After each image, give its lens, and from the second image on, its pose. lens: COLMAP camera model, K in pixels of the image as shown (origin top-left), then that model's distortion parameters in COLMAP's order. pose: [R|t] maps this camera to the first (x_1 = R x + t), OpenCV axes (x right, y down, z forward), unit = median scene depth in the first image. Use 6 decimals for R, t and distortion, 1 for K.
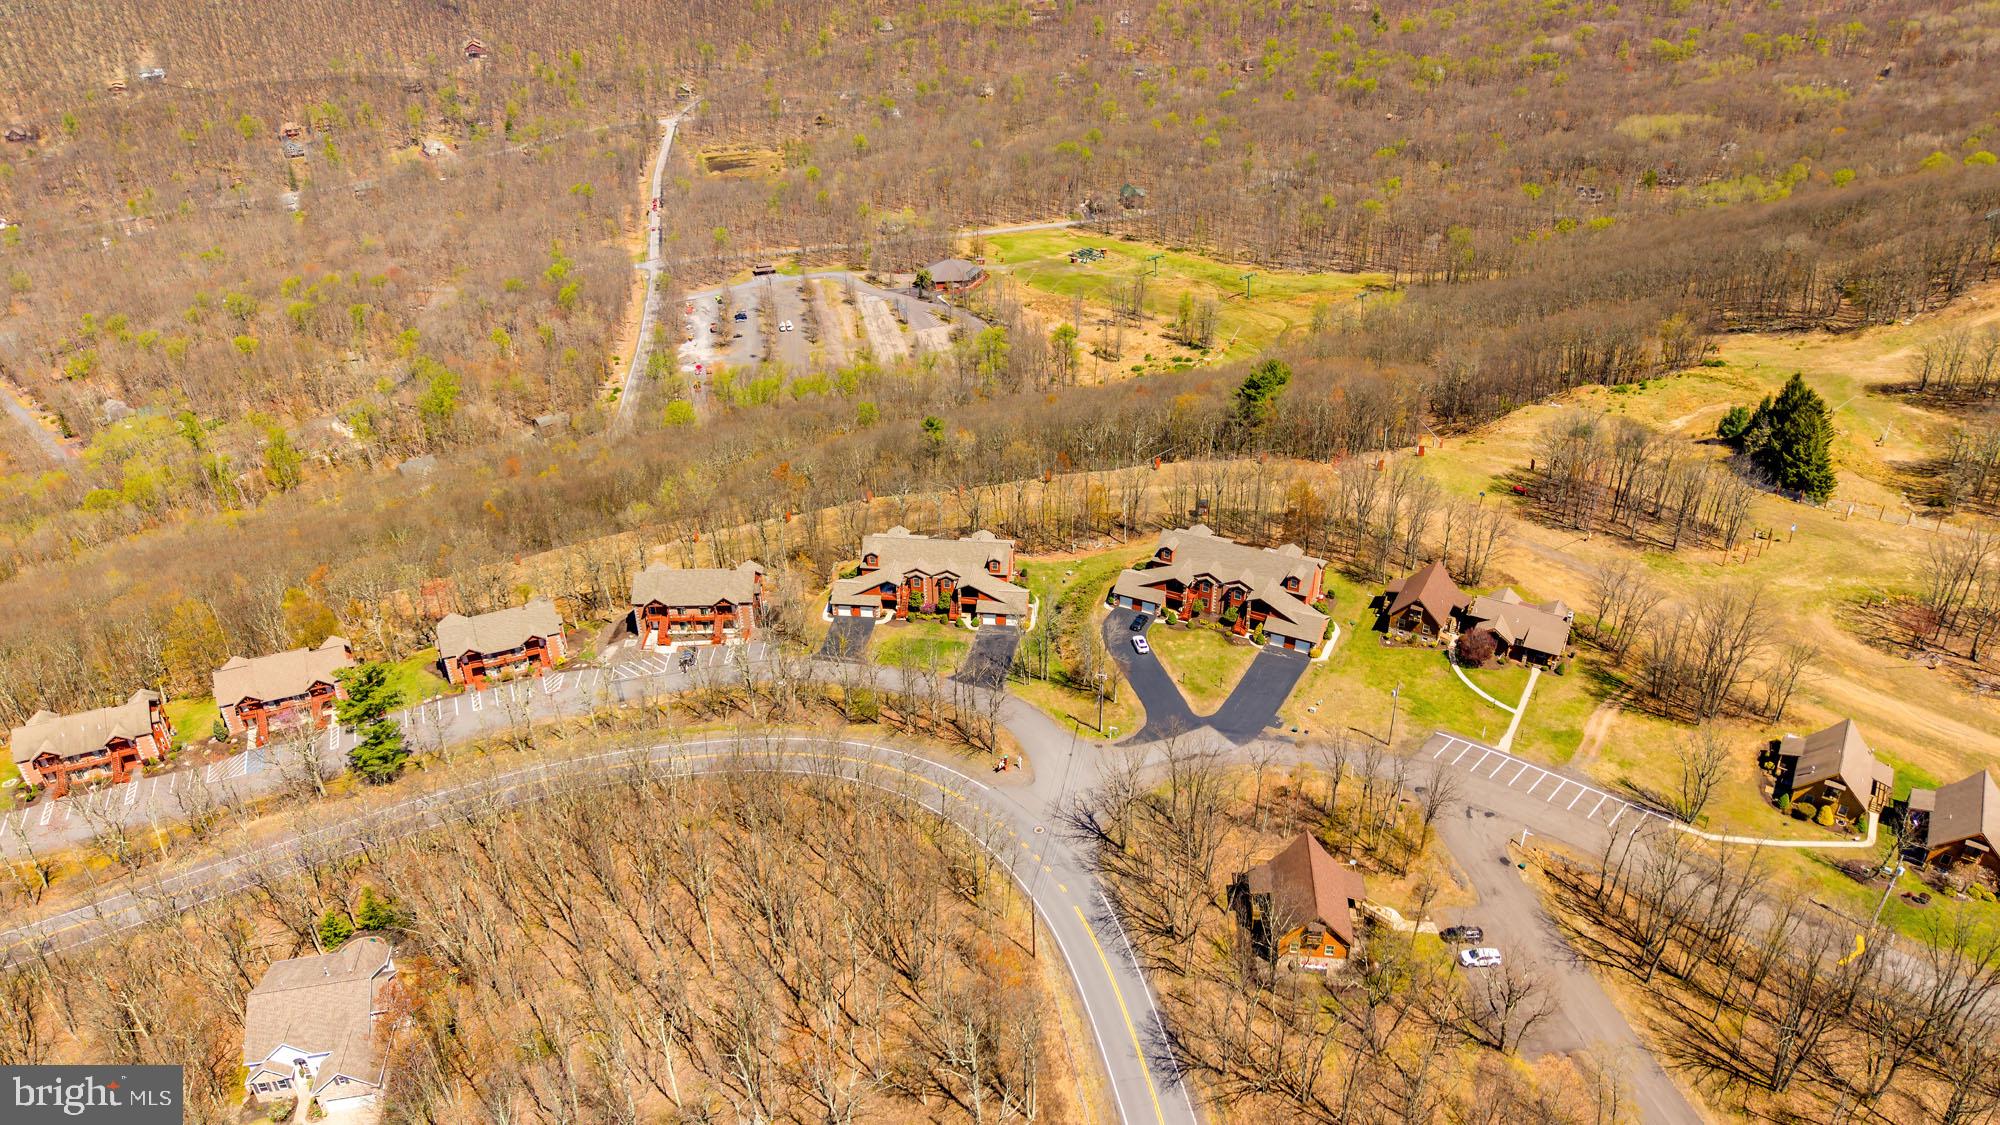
lens RADIAL K [[1340.9, 0, 998.9], [0, 1340.9, 563.3], [0, 0, 1]] dist [0.047309, -0.045918]
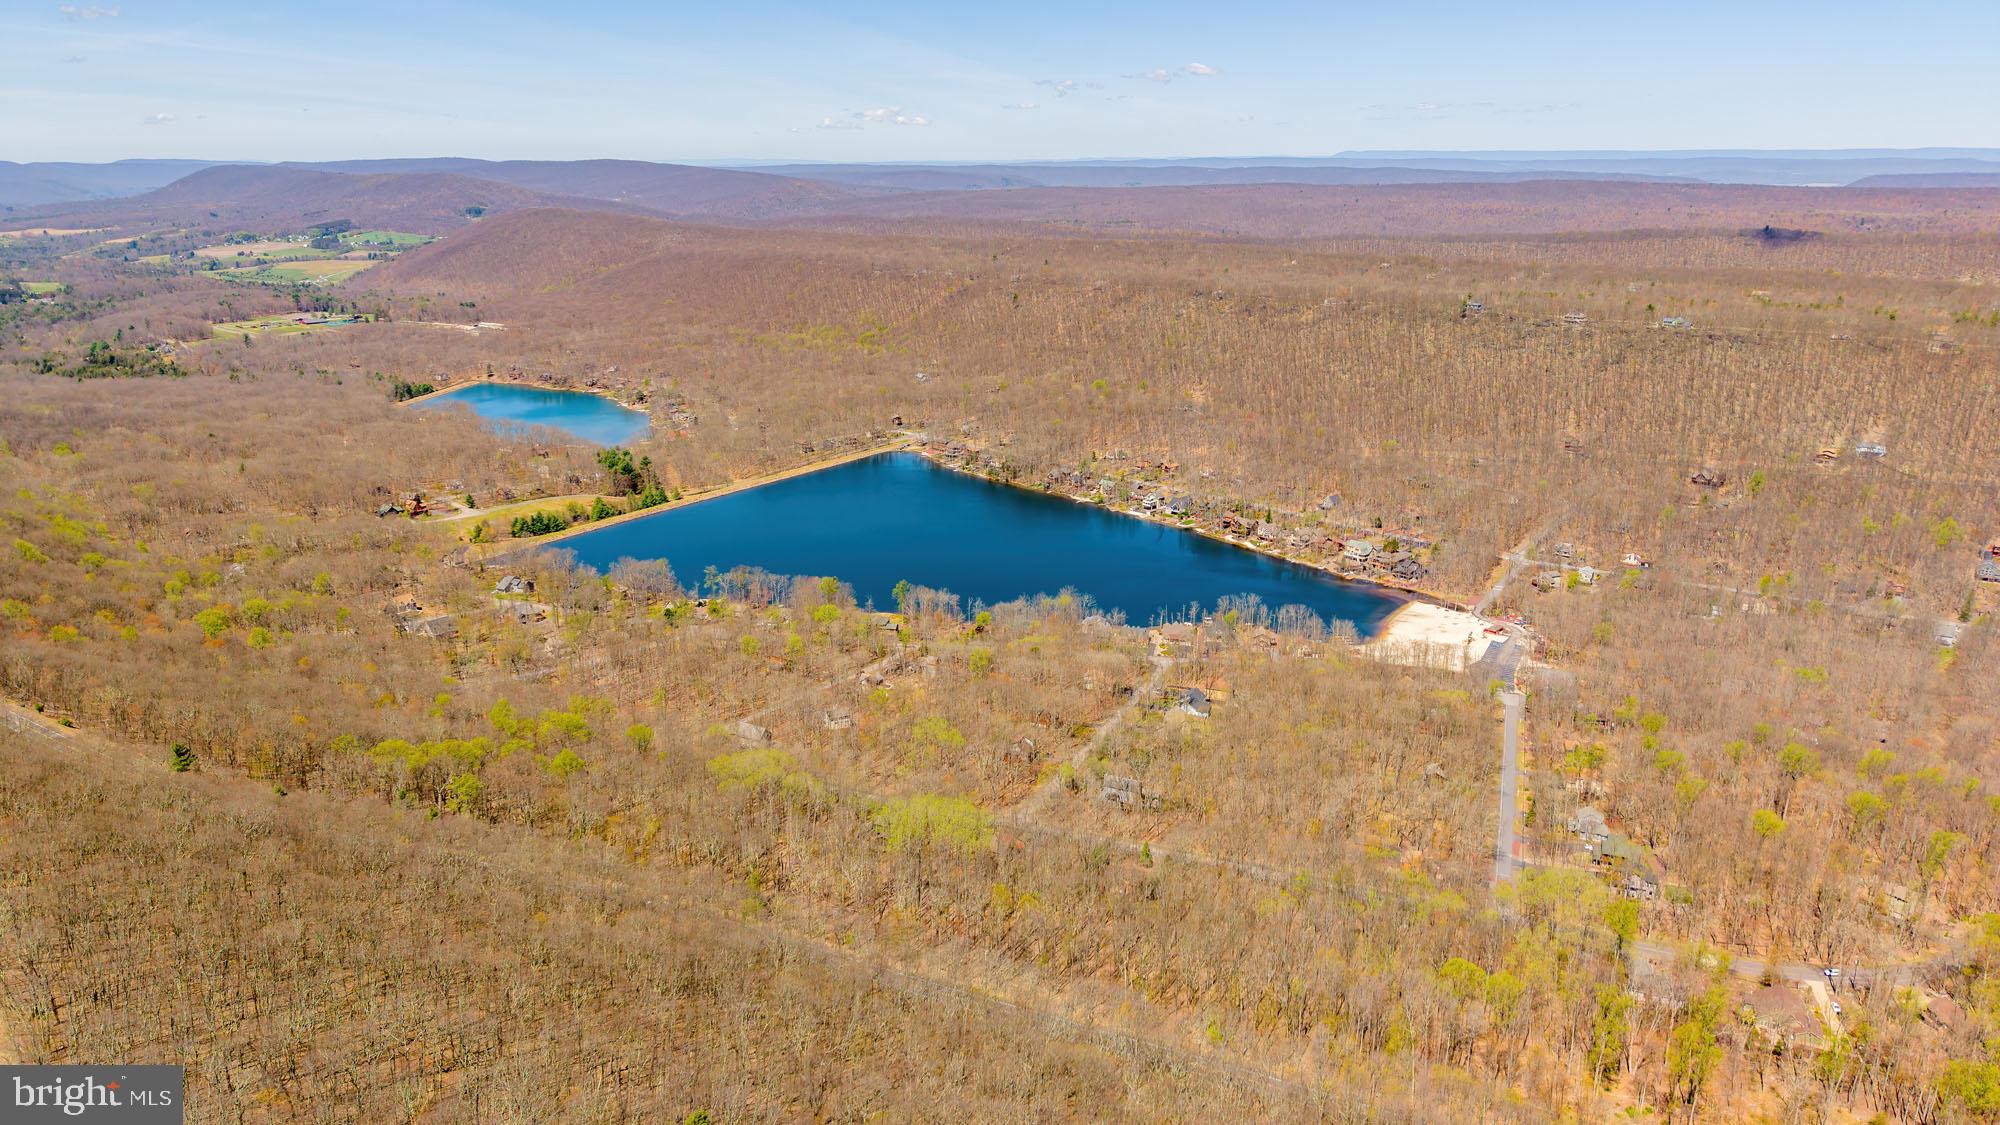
lens RADIAL K [[1340.9, 0, 1001.2], [0, 1340.9, 562.8], [0, 0, 1]] dist [0.047309, -0.045918]
pose [[0.420010, 0.277213, -0.864144, -0.072676], [-0.467728, 0.882119, 0.055644, -0.082401], [0.777704, 0.380813, 0.500159, 0.140151]]
